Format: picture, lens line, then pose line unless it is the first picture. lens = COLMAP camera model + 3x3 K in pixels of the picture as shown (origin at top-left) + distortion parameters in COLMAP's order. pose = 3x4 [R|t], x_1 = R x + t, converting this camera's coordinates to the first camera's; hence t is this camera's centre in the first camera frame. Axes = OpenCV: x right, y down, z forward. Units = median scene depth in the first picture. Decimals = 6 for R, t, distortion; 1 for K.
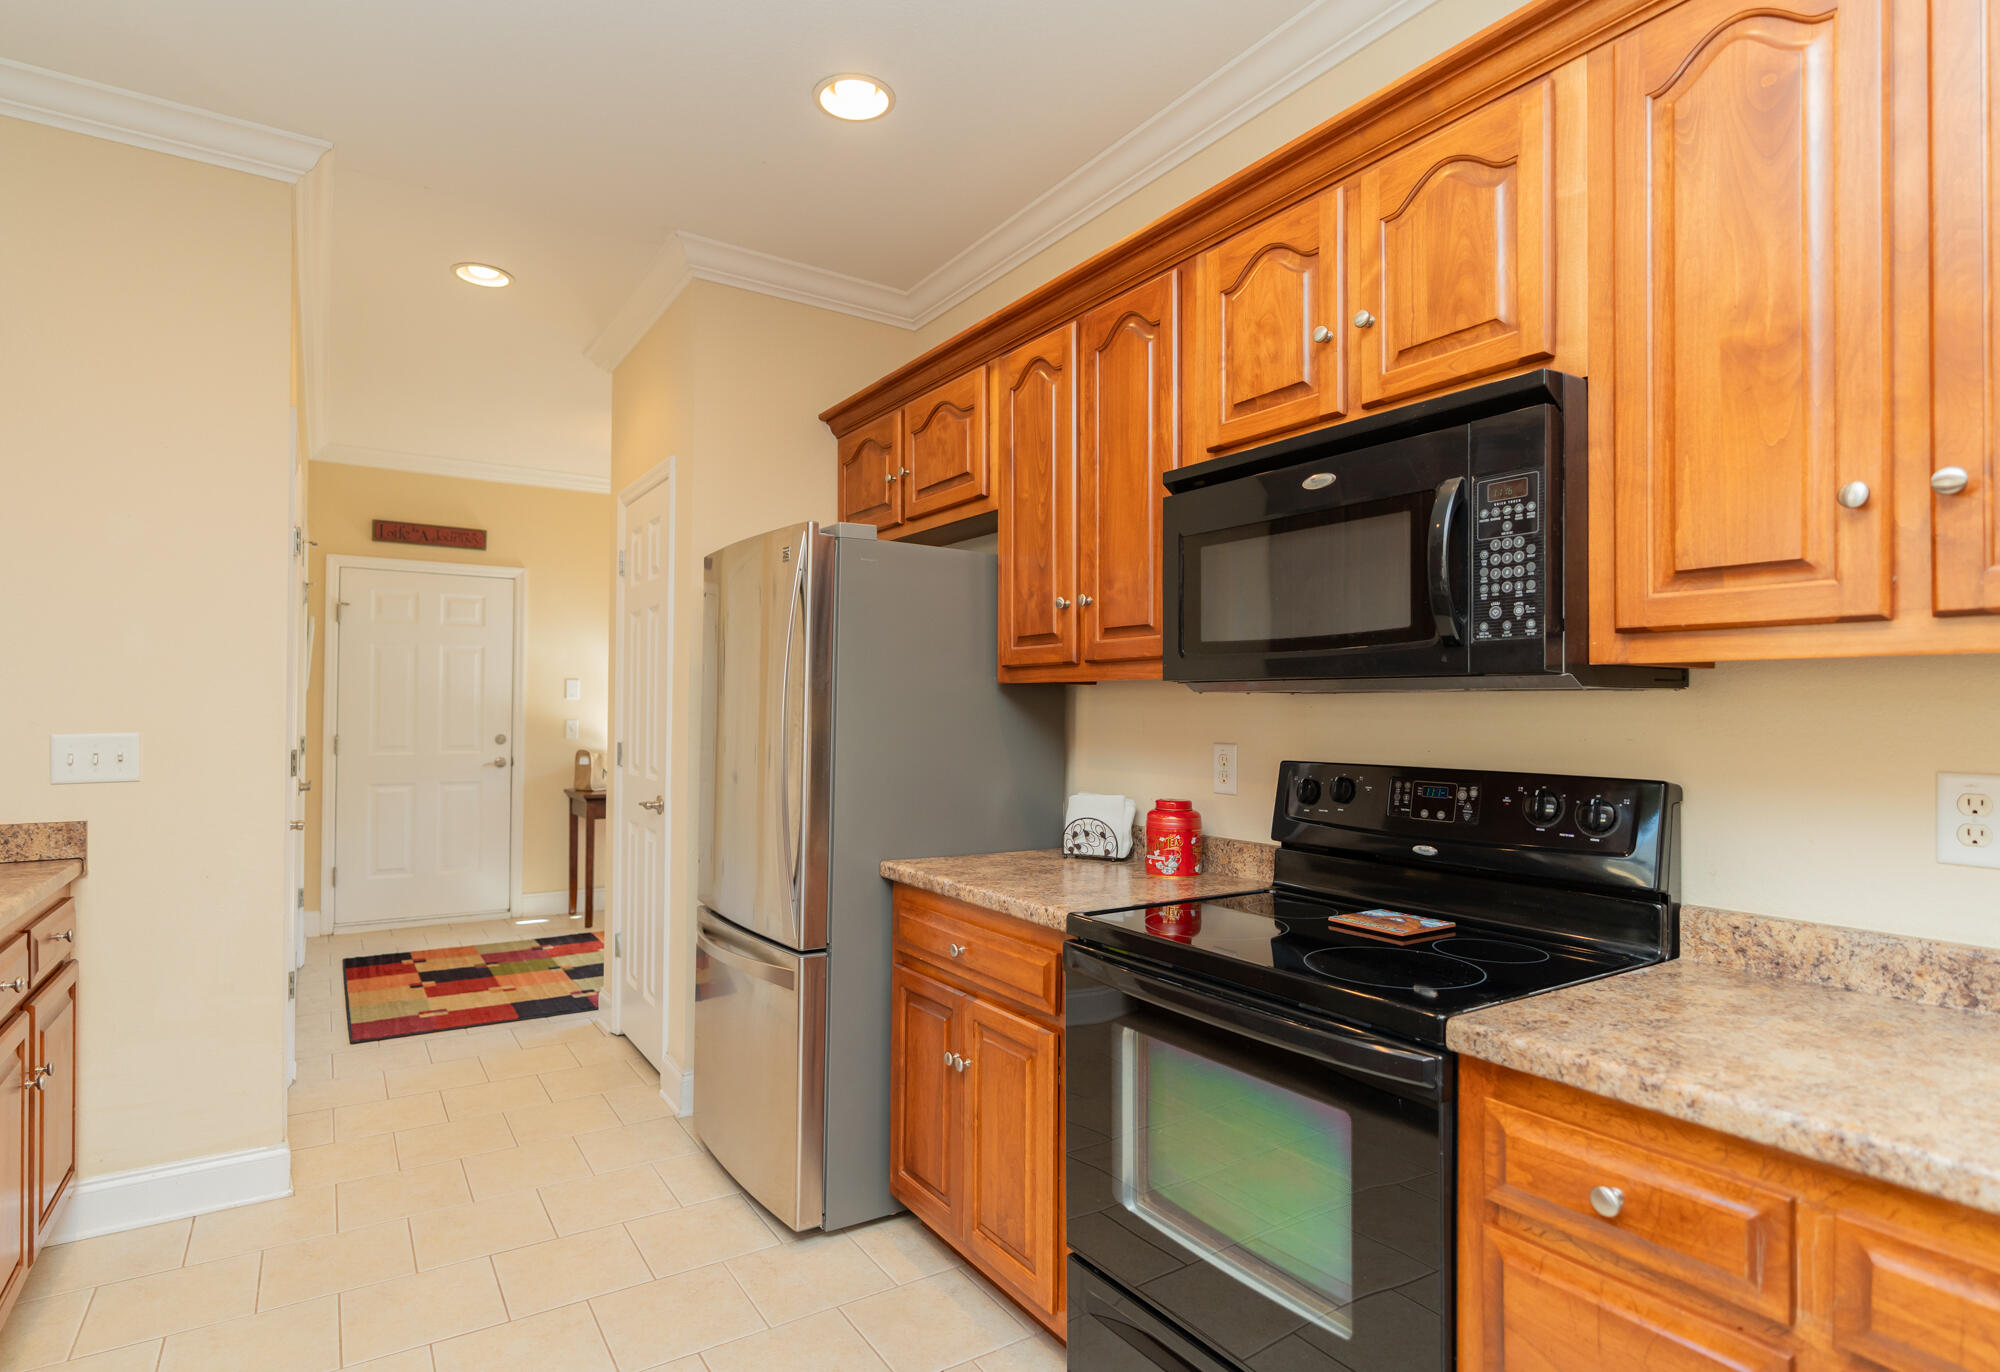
lens RADIAL K [[1033.4, 0, 967.6], [0, 1033.4, 694.6], [0, 0, 1]] dist [0.001135, 0.000144]
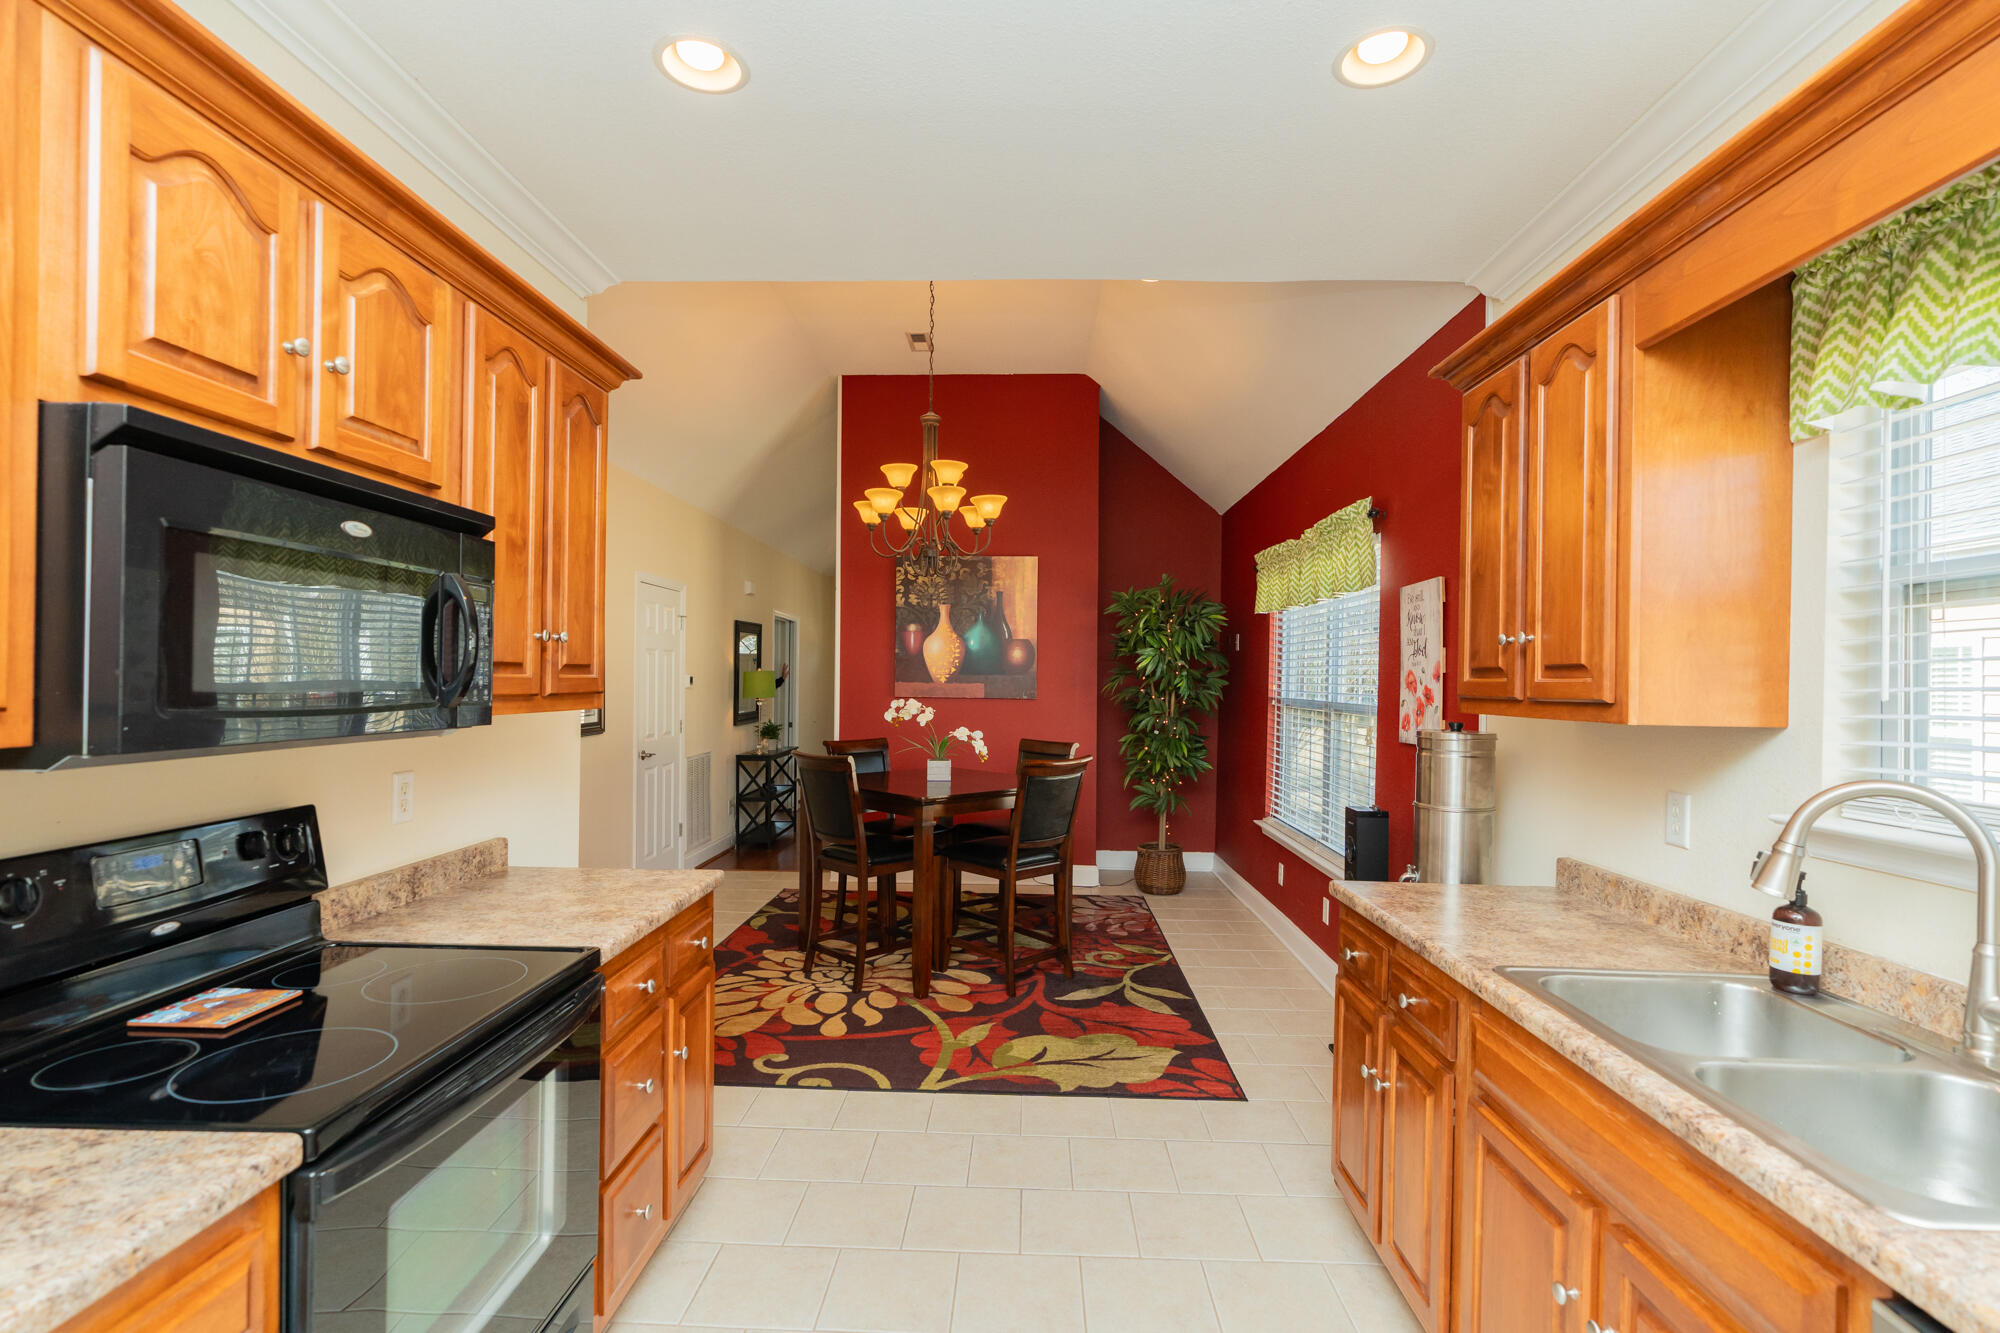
lens RADIAL K [[935.2, 0, 998.9], [0, 935.2, 679.1], [0, 0, 1]] dist [-0.011501, 0.005578]
pose [[-0.826833, -0.015945, 0.562221, -0.620886], [-0.024751, 0.999661, -0.008050, -0.076213], [-0.561902, -0.020571, -0.826948, 1.357555]]
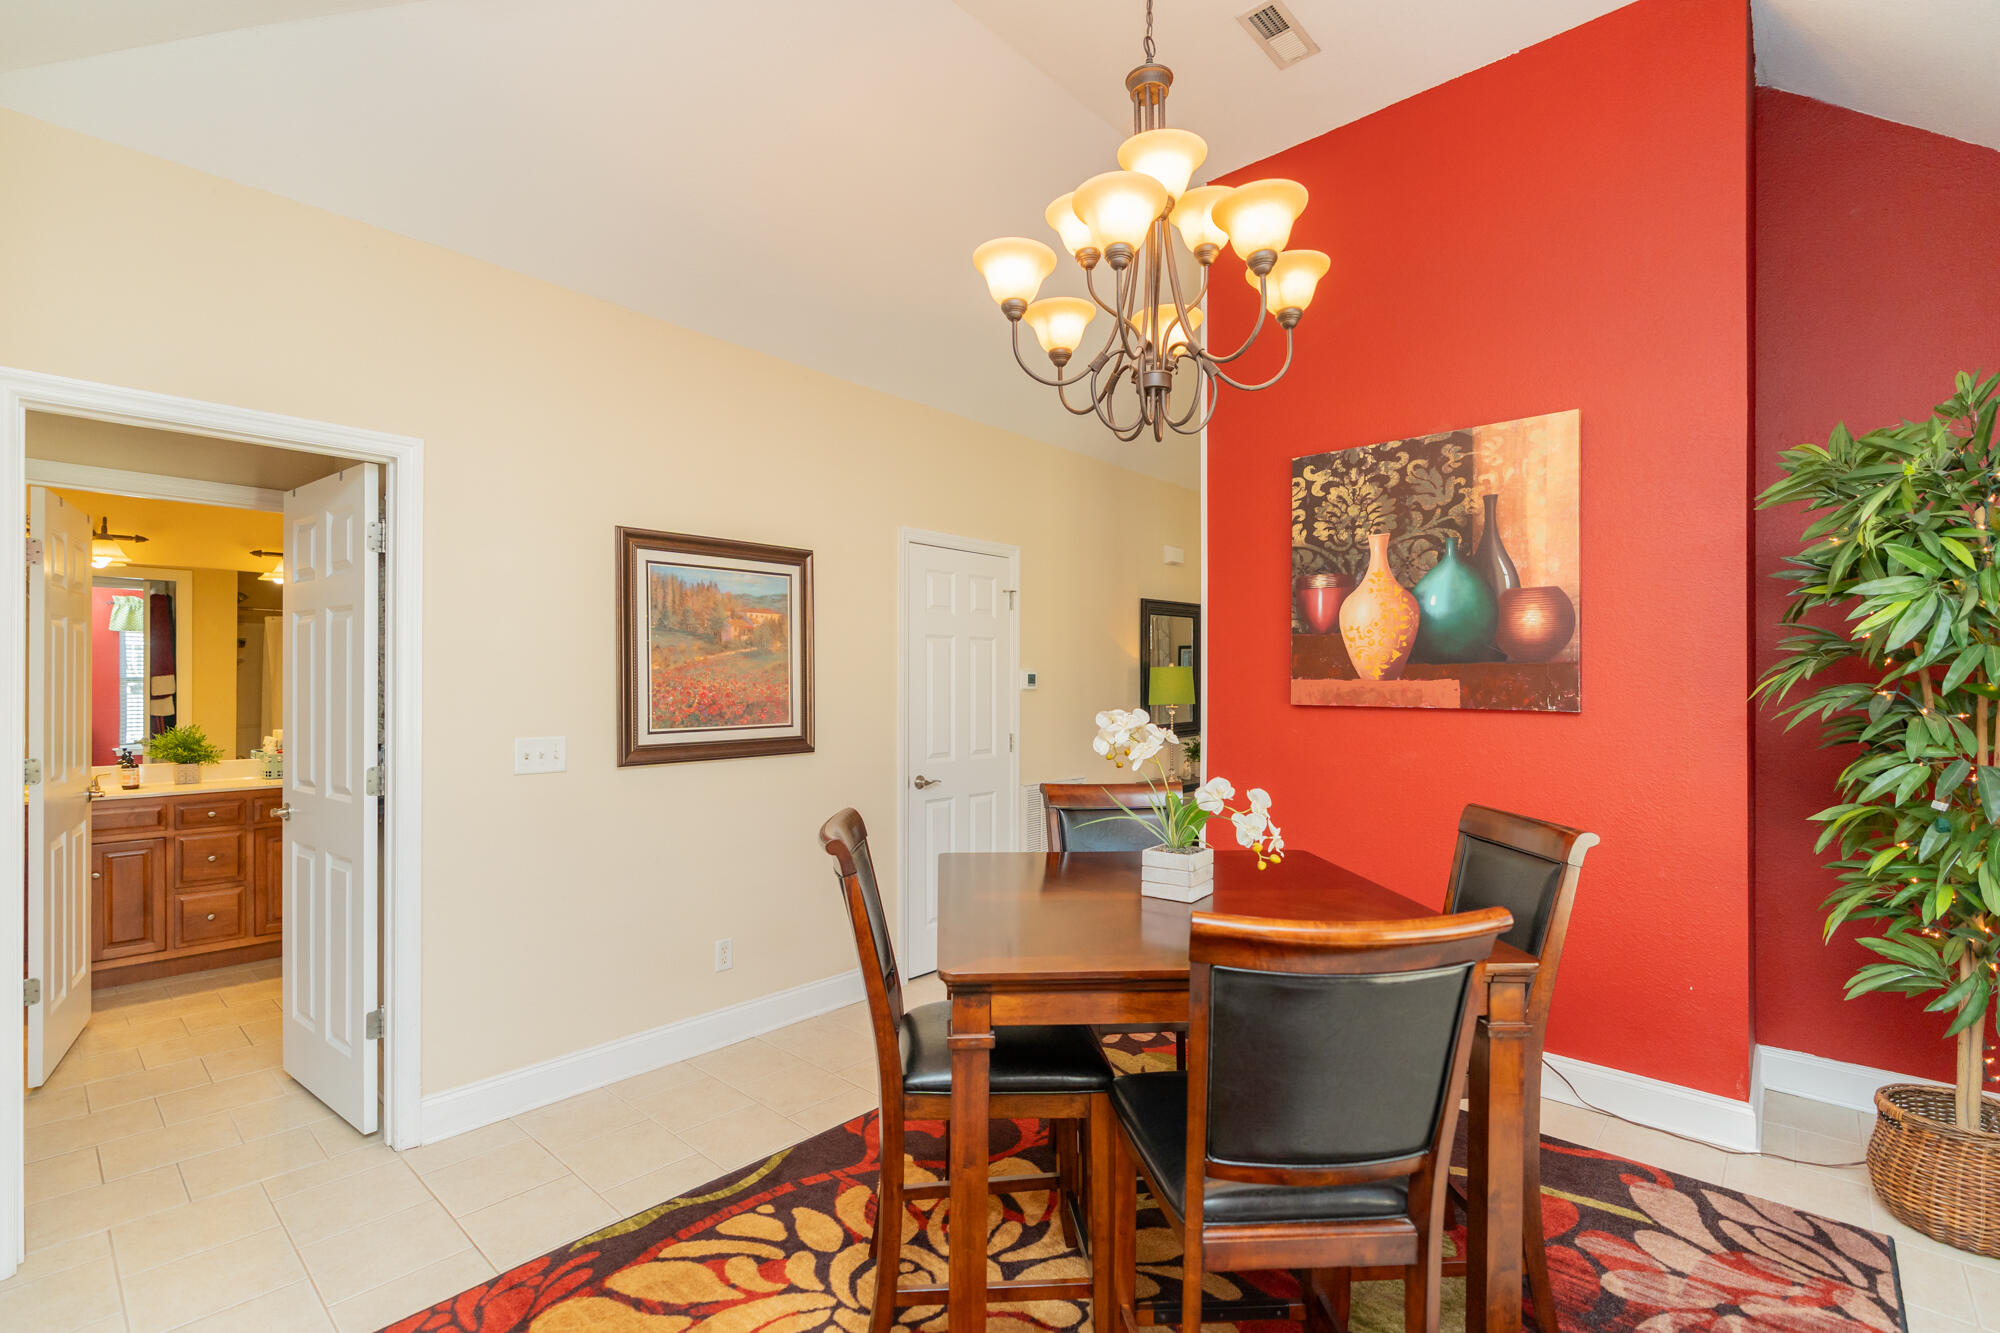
lens RADIAL K [[895.8, 0, 1005.1], [0, 895.8, 678.8], [0, 0, 1]] dist [-0.003551, 0.000400]
pose [[-0.269360, -0.005907, 0.963021, 0.031801], [-0.018929, 0.999820, 0.000839, -0.073093], [-0.962853, -0.018003, -0.269424, -0.336697]]
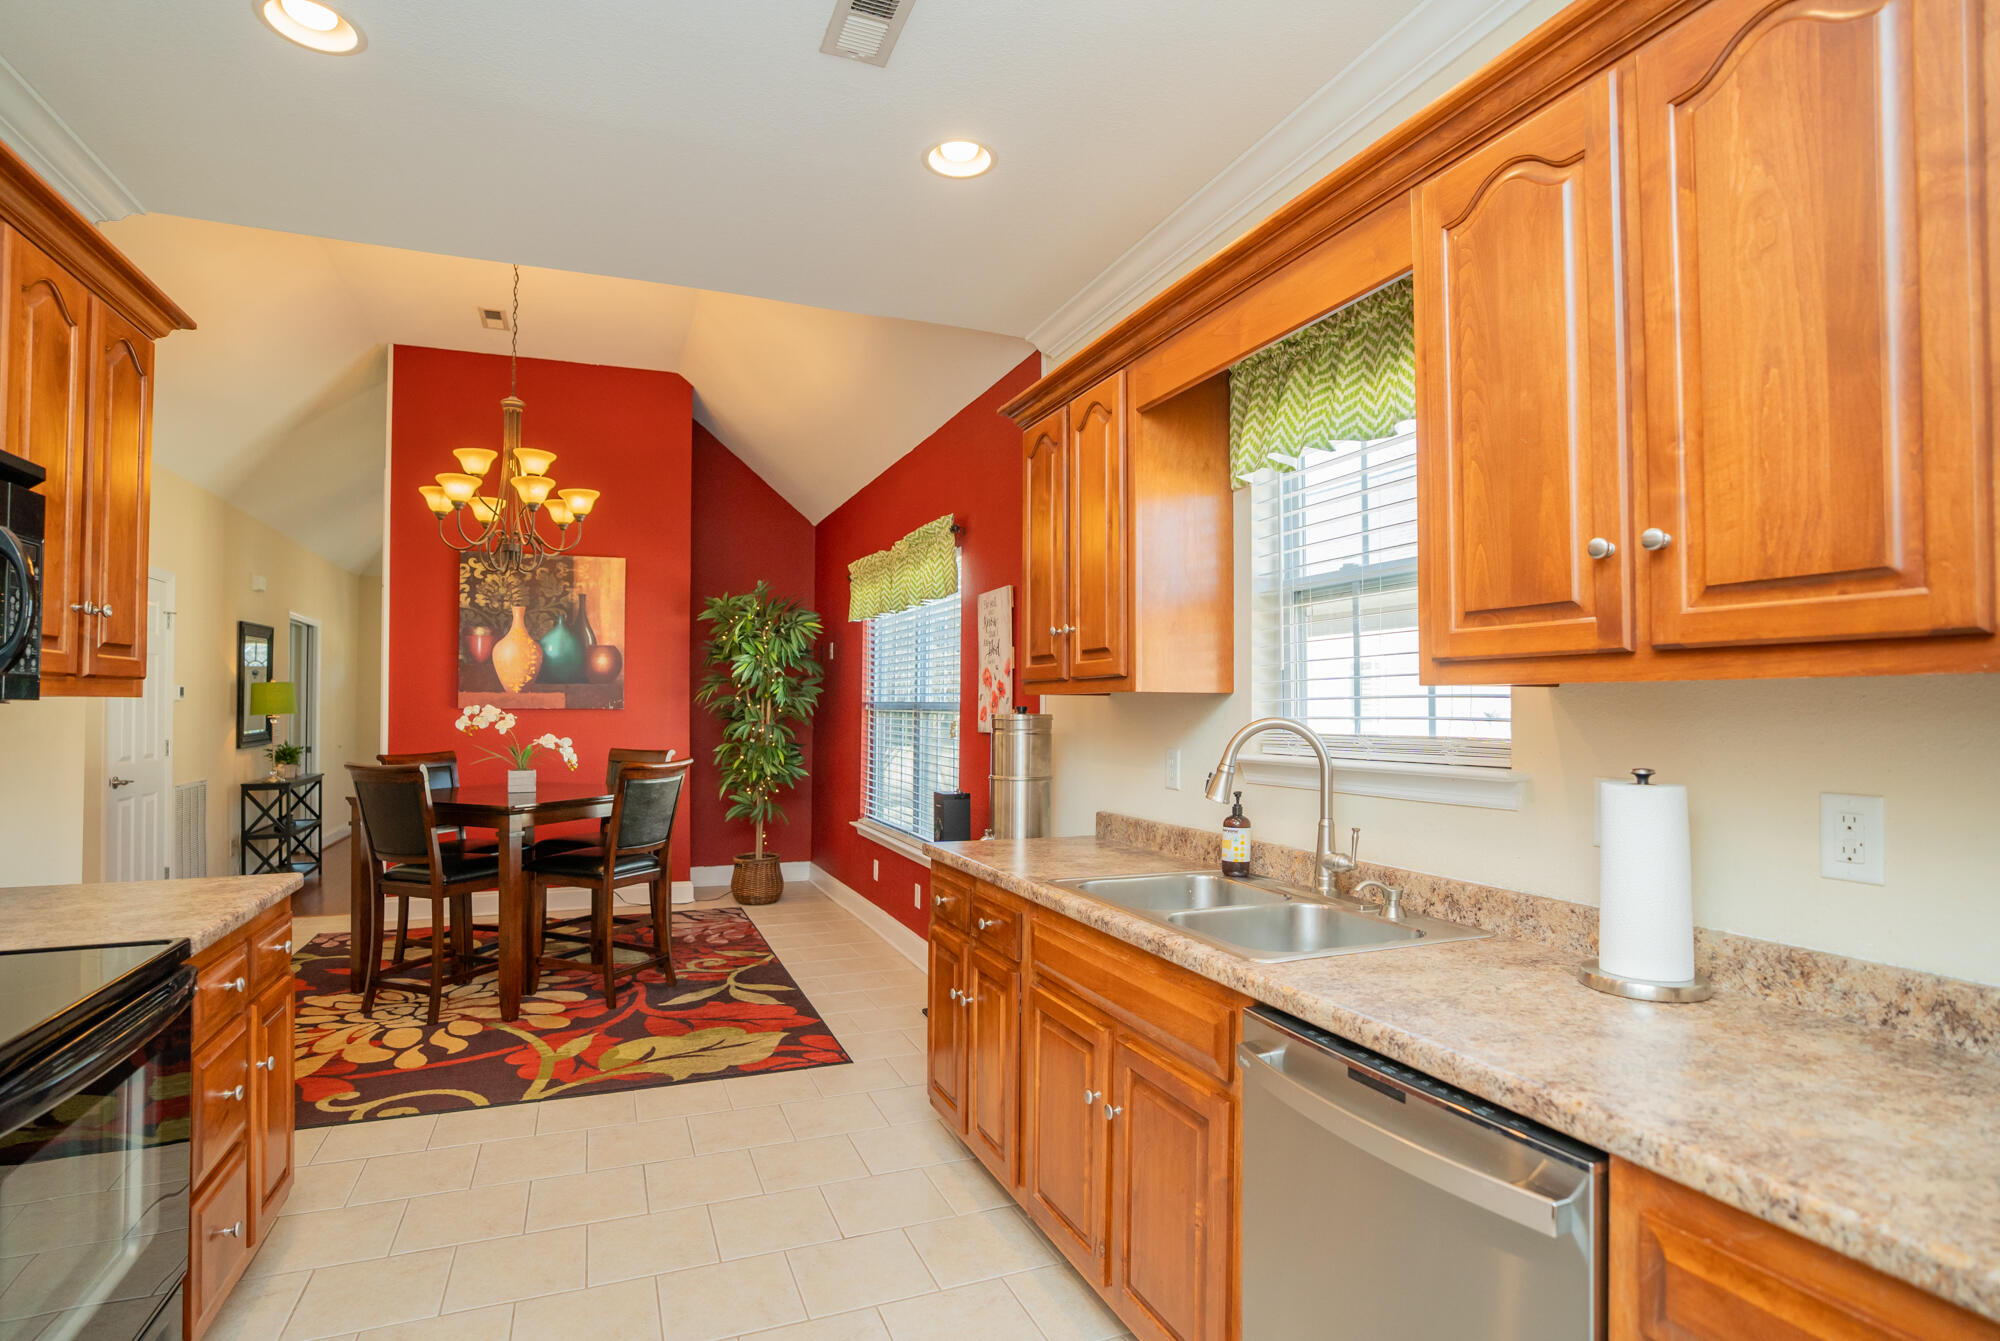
lens RADIAL K [[994.2, 0, 989.6], [0, 994.2, 684.3], [0, 0, 1]] dist [-0.068270, 0.033027]
pose [[-0.983469, -0.003030, 0.181049, -0.671127], [-0.009223, 0.999400, -0.033374, -0.011323], [-0.180840, -0.034492, -0.982908, 1.585786]]
